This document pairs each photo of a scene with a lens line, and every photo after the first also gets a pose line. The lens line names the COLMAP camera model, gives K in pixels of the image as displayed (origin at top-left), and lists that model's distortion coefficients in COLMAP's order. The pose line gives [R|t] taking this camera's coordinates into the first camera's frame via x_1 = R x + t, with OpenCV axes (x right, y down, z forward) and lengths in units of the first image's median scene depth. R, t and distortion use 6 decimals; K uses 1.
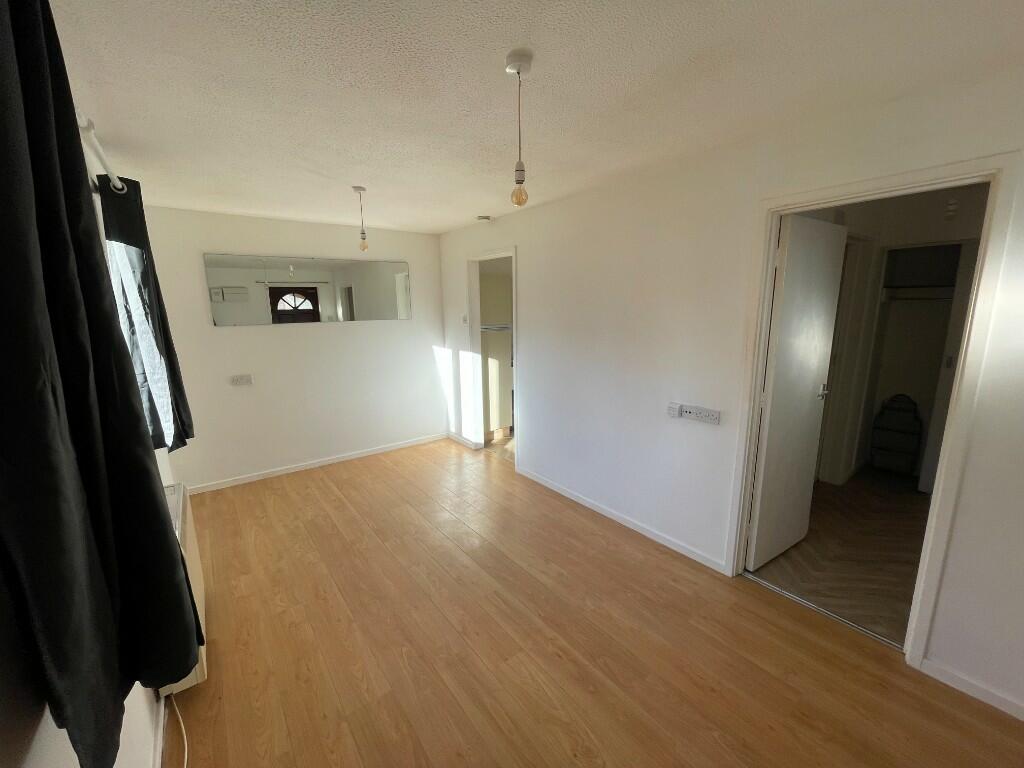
lens RADIAL K [[410.8, 0, 501.7], [0, 410.8, 386.9], [0, 0, 1]] dist [-0.007621, -0.000101]
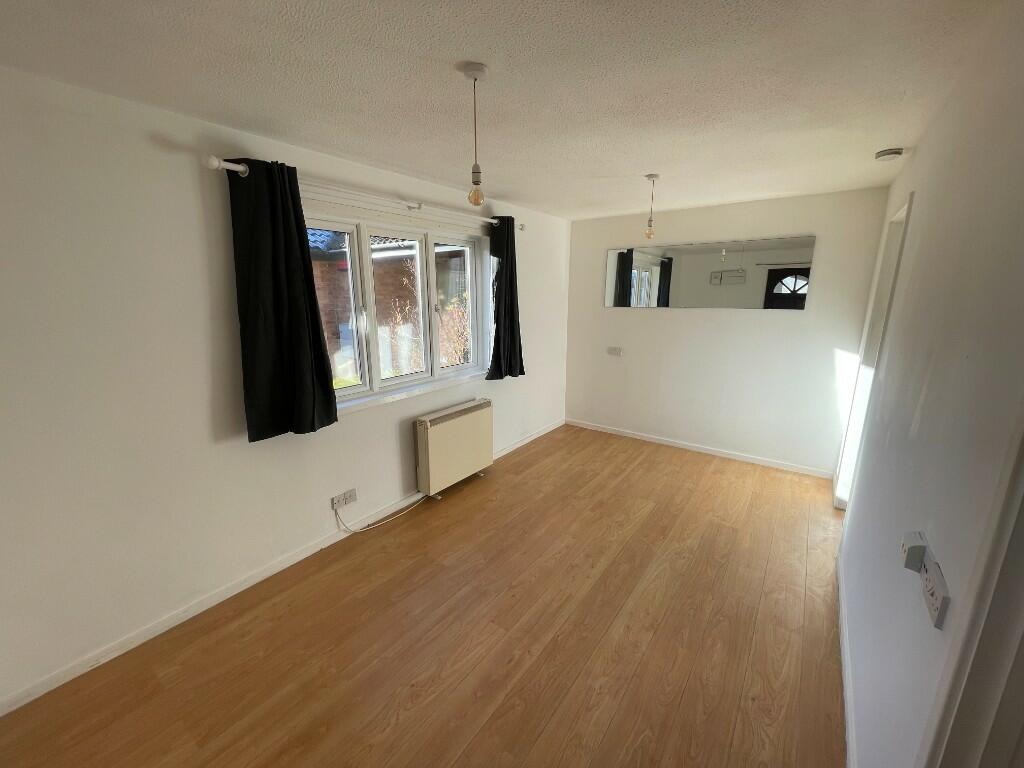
lens RADIAL K [[410.8, 0, 501.7], [0, 410.8, 386.9], [0, 0, 1]] dist [-0.007621, -0.000101]
pose [[0.281598, 0.229909, -0.931582, 0.579891], [-0.187608, 0.965325, 0.181526, -0.093561], [0.941013, 0.123655, 0.314966, 0.386795]]
